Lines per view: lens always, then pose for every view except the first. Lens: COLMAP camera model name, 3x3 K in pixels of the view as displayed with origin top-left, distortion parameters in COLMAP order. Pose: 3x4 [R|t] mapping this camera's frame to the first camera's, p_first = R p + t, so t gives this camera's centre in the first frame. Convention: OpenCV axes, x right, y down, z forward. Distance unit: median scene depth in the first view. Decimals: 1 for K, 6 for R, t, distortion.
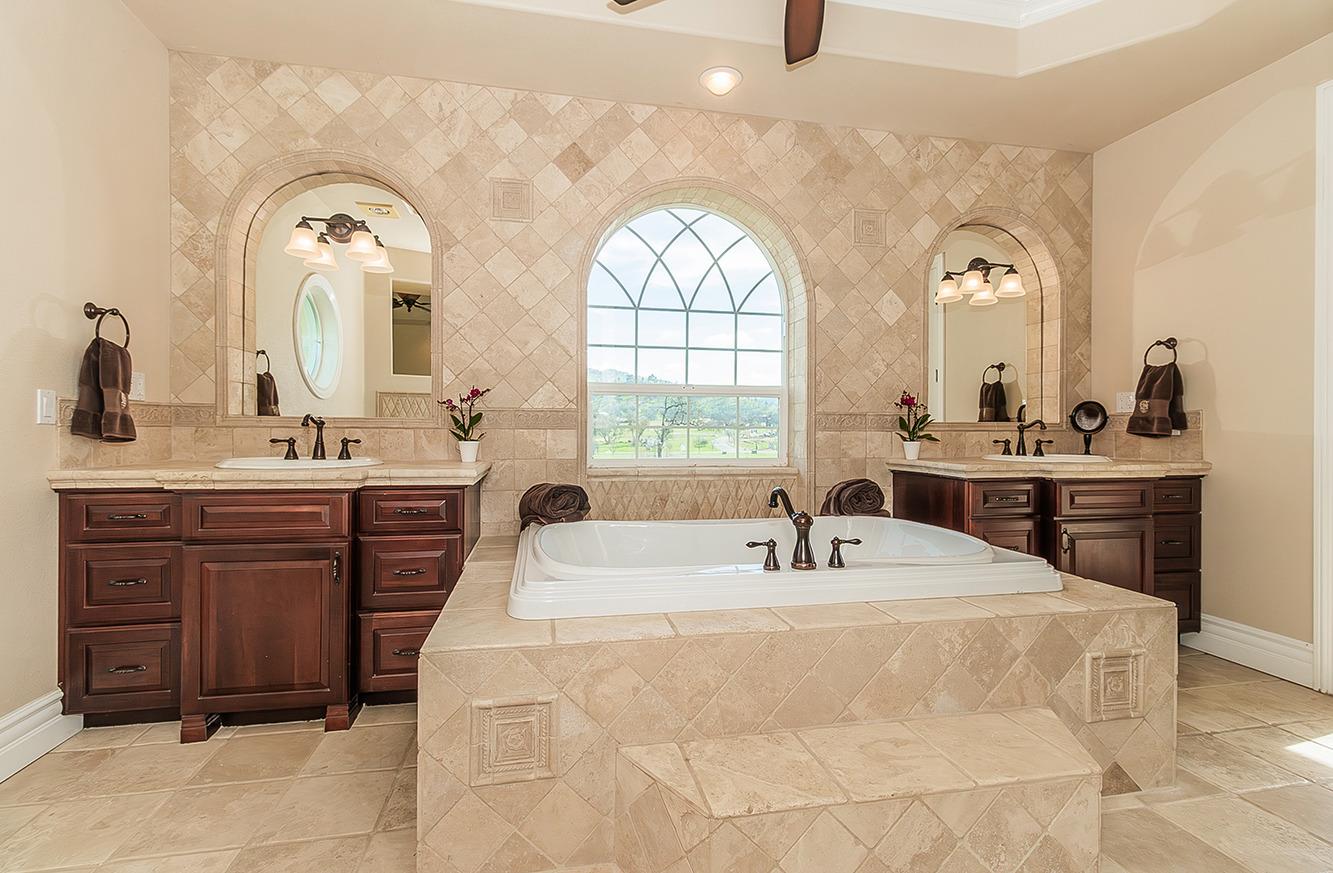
lens RADIAL K [[599.9, 0, 664.2], [0, 599.9, 438.1], [0, 0, 1]] dist [0.003925, 0.000468]
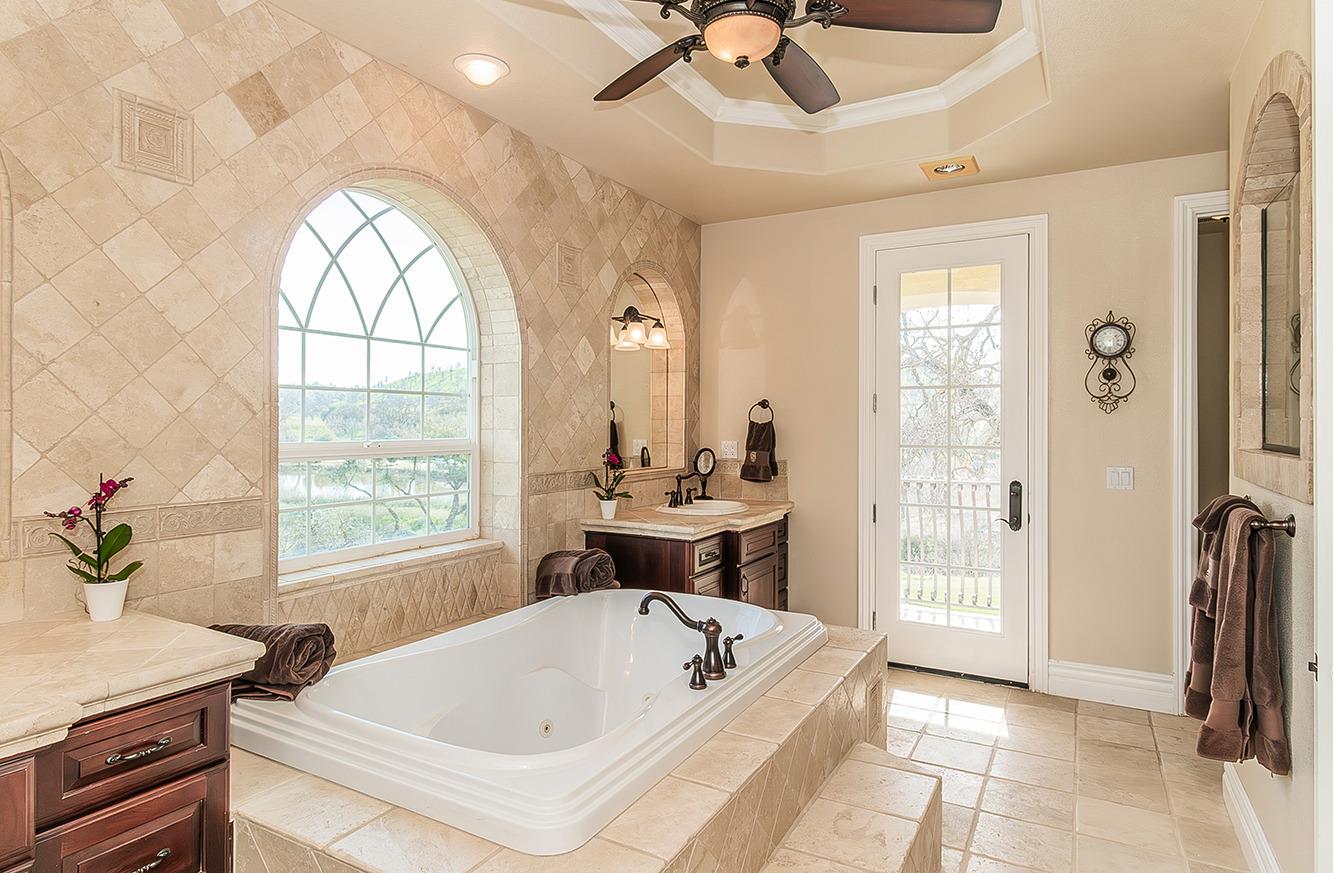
lens RADIAL K [[748.9, 0, 667.6], [0, 748.9, 428.5], [0, 0, 1]] dist [0.001544, 0.000931]
pose [[0.653888, -0.004303, 0.756579, -0.425389], [0.005344, 0.999985, 0.001069, -0.108827], [-0.756572, 0.003344, 0.653902, 0.154396]]
